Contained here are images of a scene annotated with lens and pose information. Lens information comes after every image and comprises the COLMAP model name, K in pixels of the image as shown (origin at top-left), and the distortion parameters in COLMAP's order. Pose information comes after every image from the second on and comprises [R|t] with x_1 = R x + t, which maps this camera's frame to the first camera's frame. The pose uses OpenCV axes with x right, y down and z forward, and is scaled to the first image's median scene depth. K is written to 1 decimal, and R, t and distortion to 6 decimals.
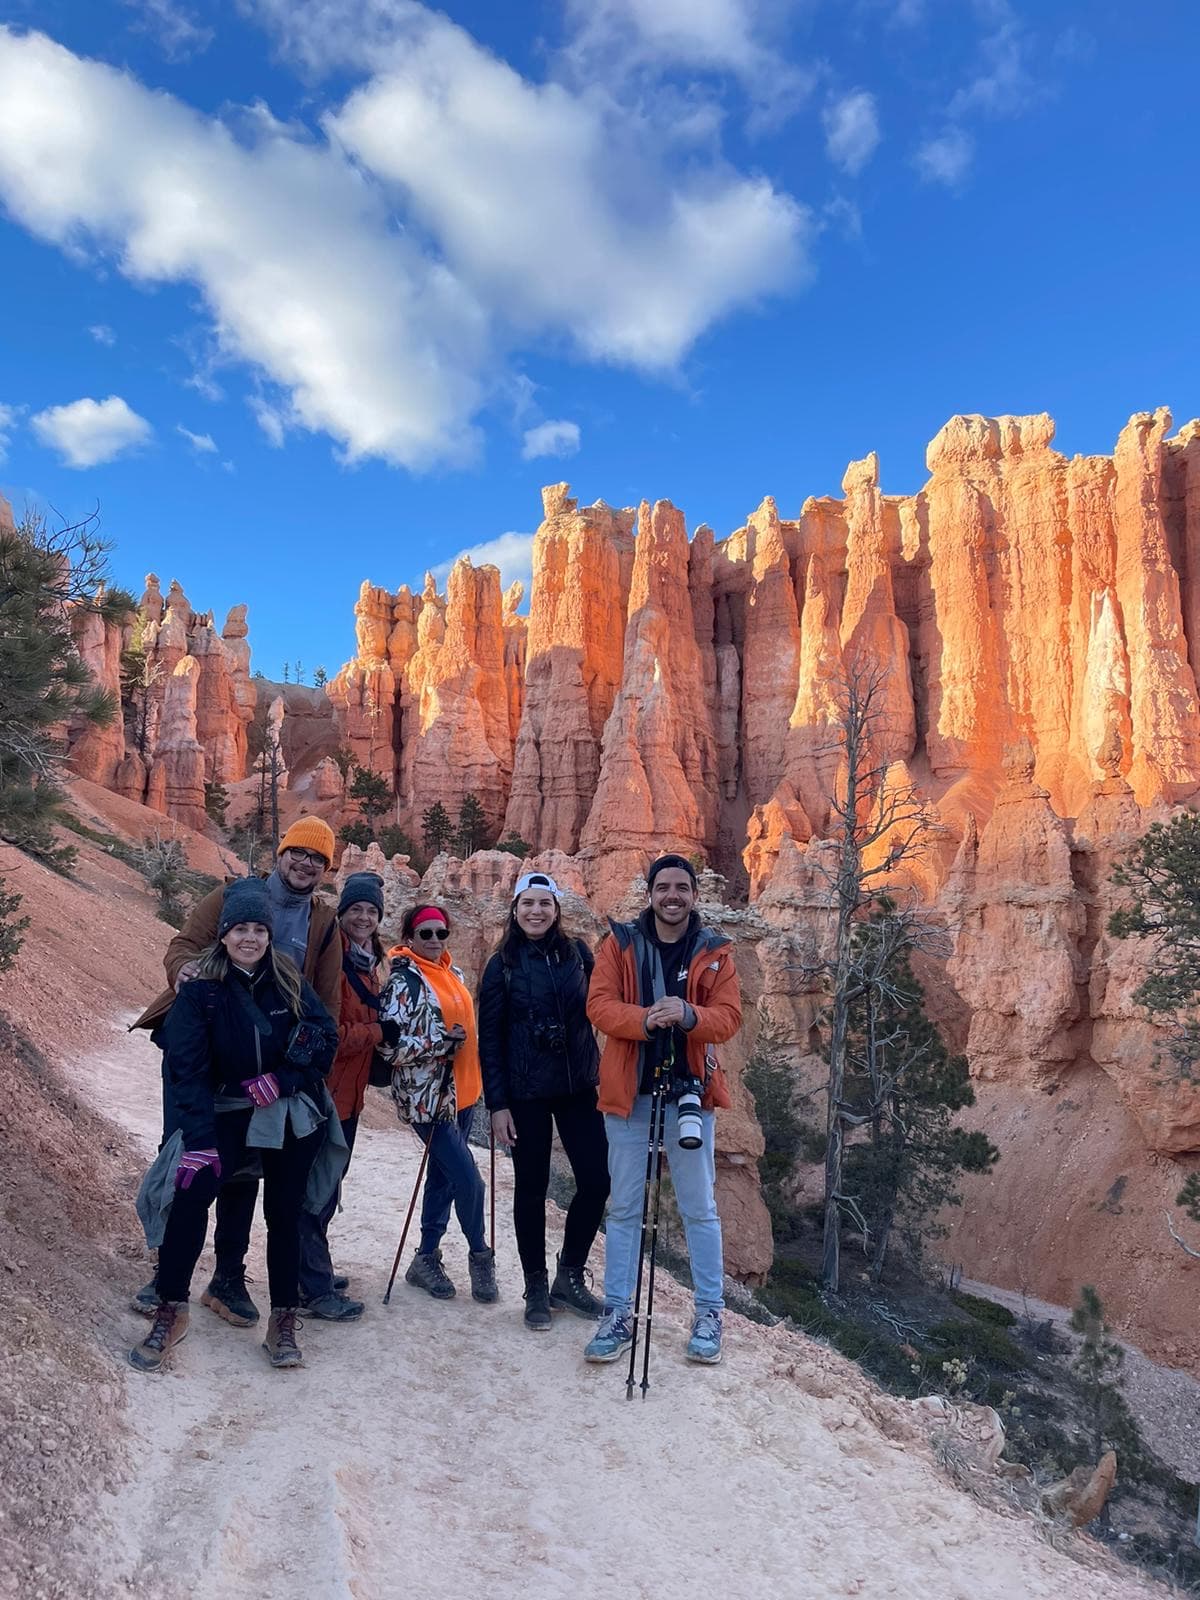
lens RADIAL K [[2295.7, 0, 600.0], [0, 2295.7, 800.0], [0, 0, 1]] dist [0.332570, -1.425306]
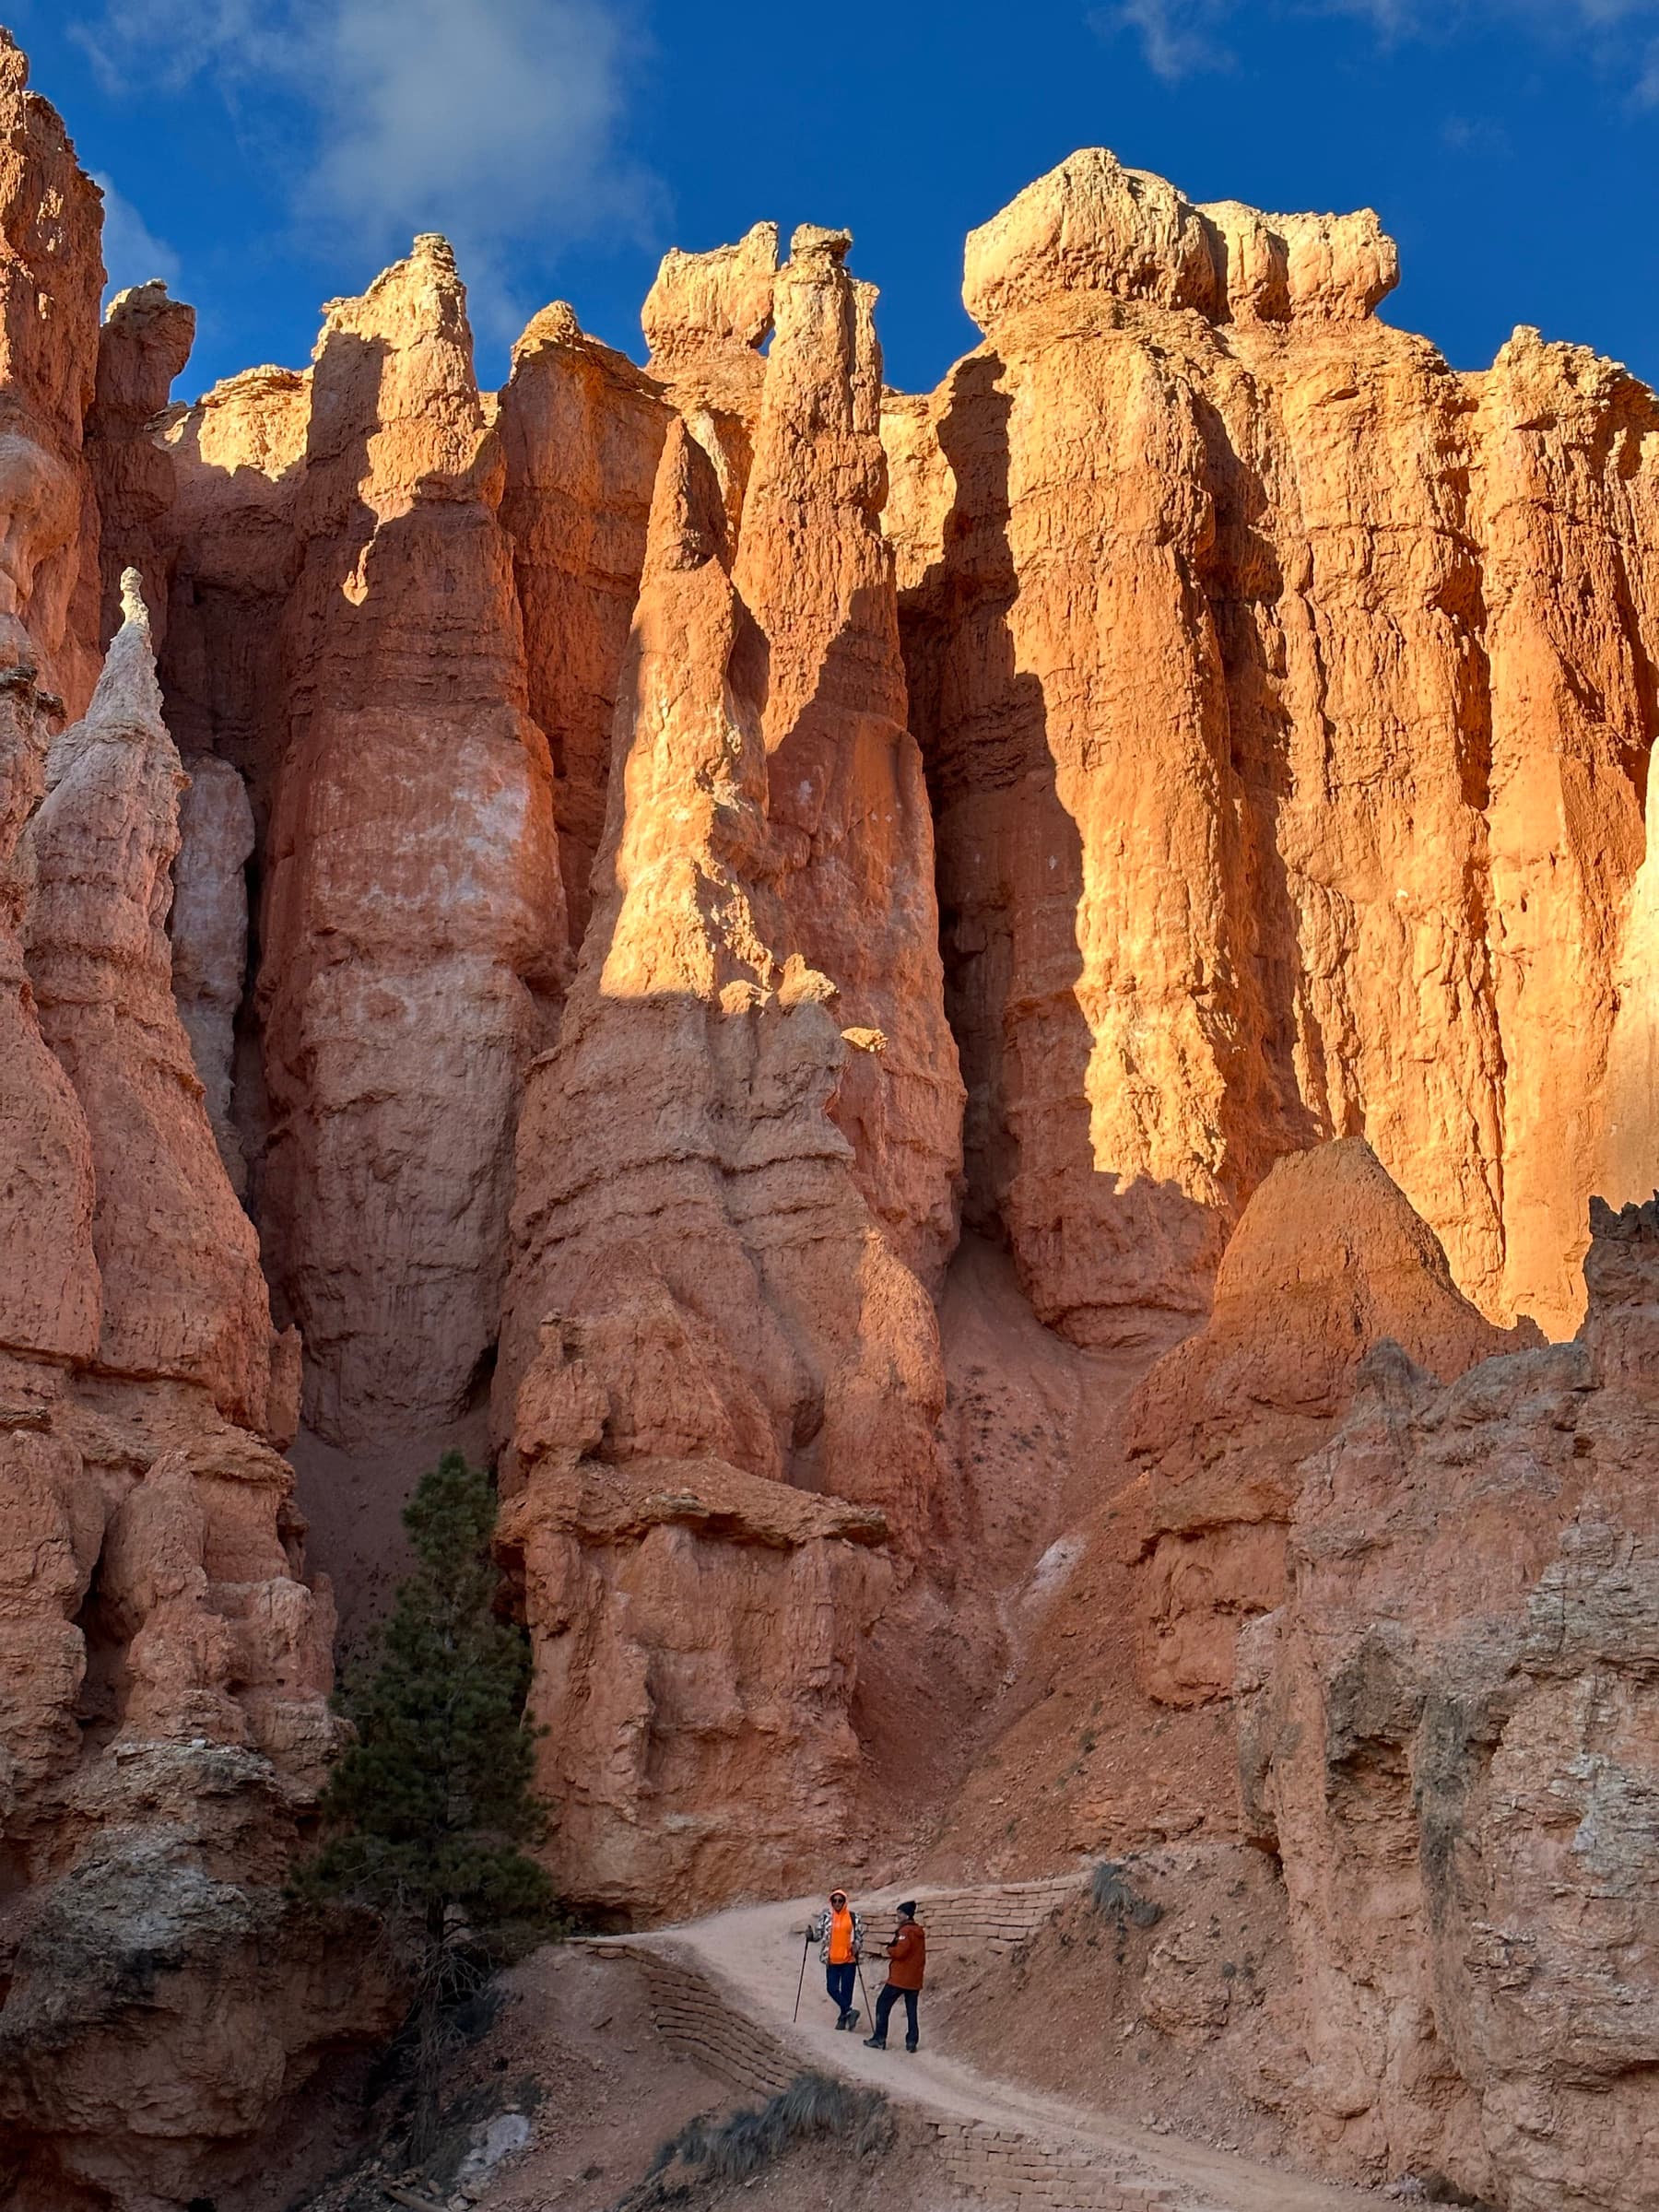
lens RADIAL K [[3173.8, 0, 829.5], [0, 3173.8, 1106.0], [0, 0, 1]] dist [0.332570, -1.425306]
pose [[0.834292, 0.178745, 0.521543, -0.064682], [-0.053095, 0.967637, -0.246698, 0.052905], [-0.548760, 0.178127, 0.816782, 0.719509]]
